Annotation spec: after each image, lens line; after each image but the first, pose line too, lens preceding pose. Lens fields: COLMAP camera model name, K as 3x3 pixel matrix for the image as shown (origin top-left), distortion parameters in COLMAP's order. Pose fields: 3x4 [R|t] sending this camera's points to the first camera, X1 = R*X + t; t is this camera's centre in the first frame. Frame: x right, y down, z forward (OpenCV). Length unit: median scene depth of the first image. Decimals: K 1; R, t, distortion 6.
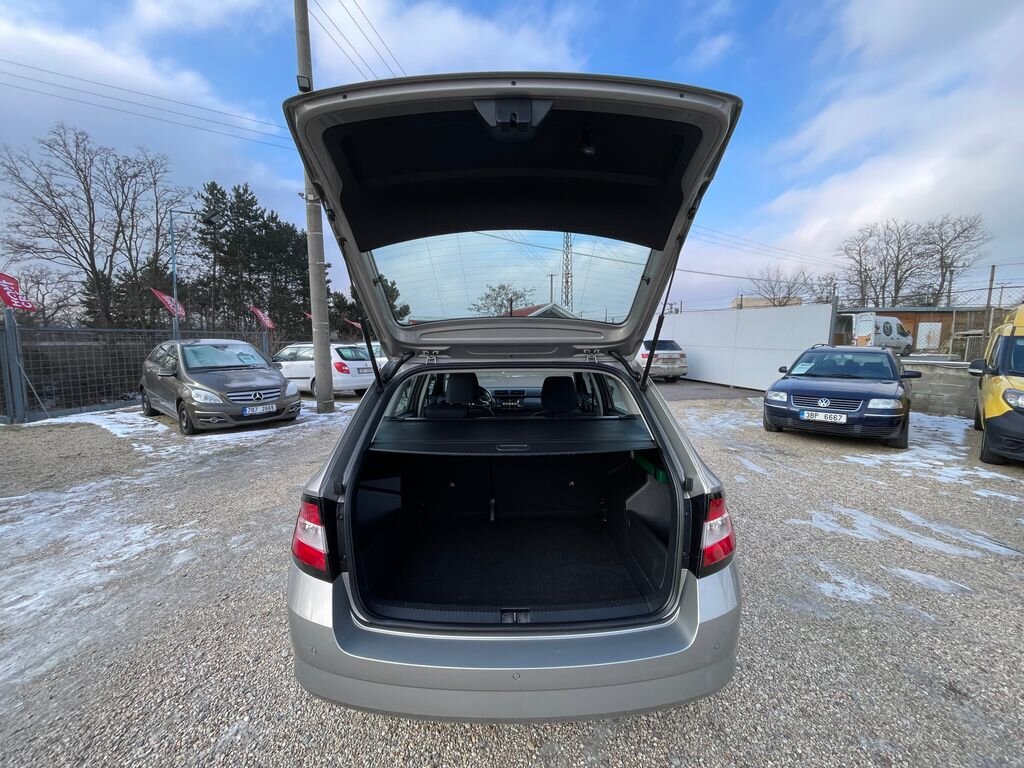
lens RADIAL K [[408.3, 0, 511.1], [0, 408.3, 385.6], [0, 0, 1]] dist [-0.004207, -0.000148]
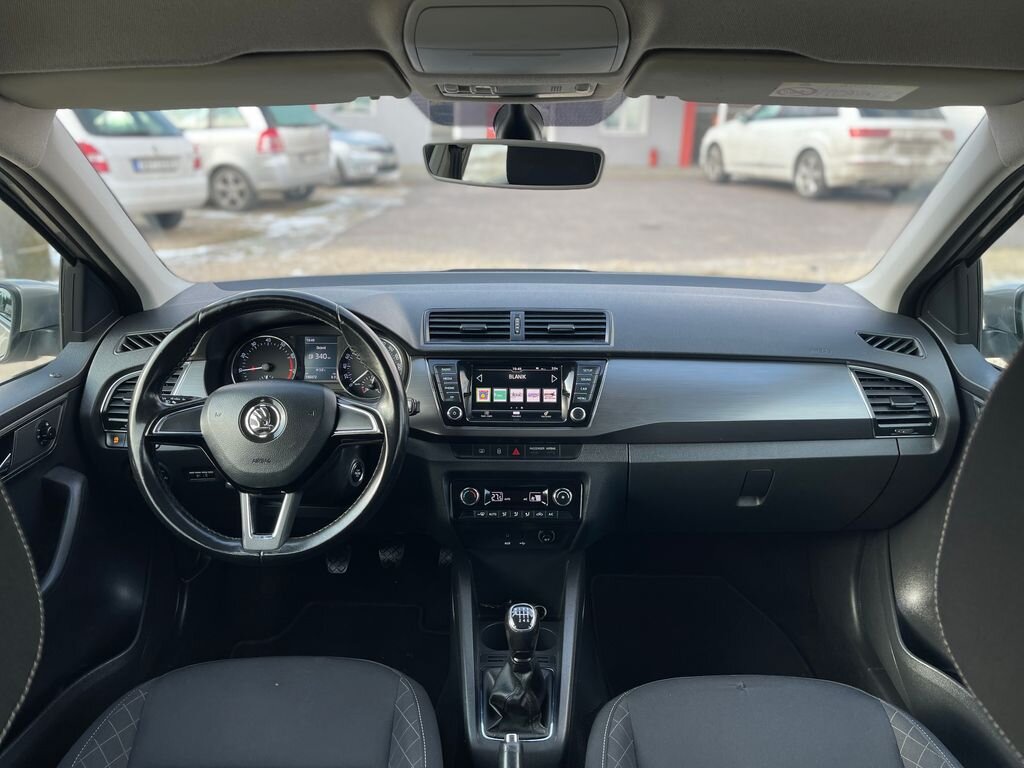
lens RADIAL K [[776.0, 0, 513.5], [0, 776.0, 384.3], [0, 0, 1]] dist [0.046440, -0.044161]
pose [[0.999784, 0.015453, -0.013892, -0.000117], [-0.011759, 0.971947, 0.234906, -0.012885], [0.017132, -0.234692, 0.971919, 0.234063]]
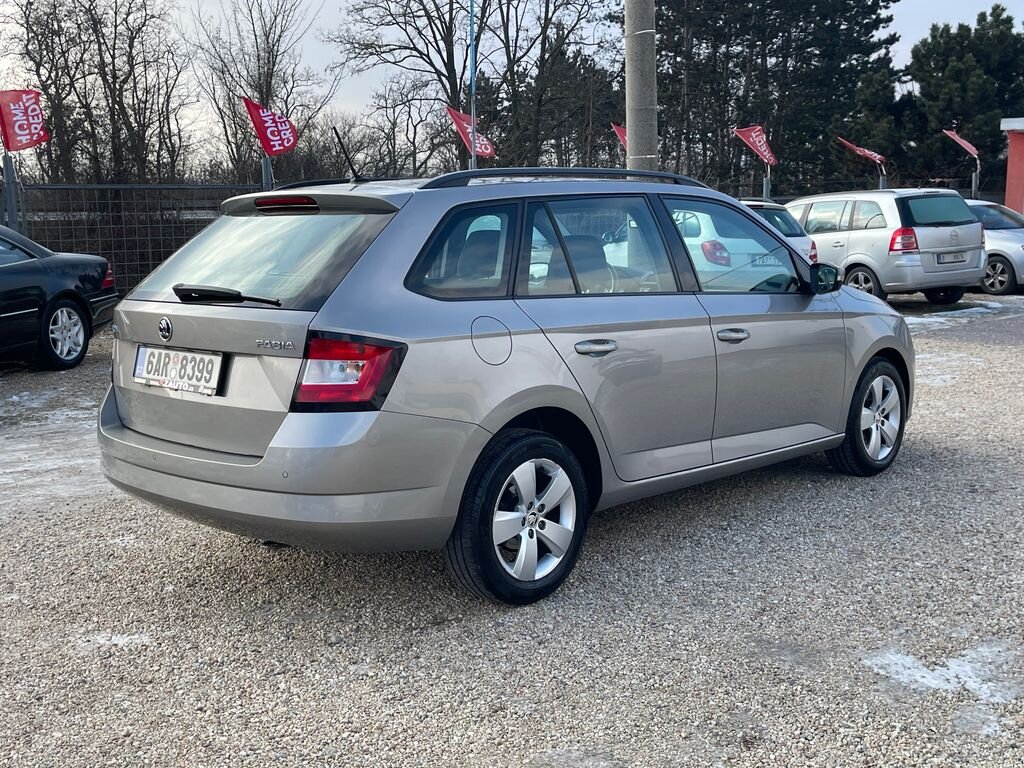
lens RADIAL K [[1129.1, 0, 512.4], [0, 1129.1, 381.4], [0, 0, 1]] dist [-0.000500, 0.000000]
pose [[0.718137, 0.086571, -0.690496, 0.300009], [-0.049865, 0.996083, 0.073022, 0.019166], [0.694113, -0.018008, 0.719641, -0.064618]]
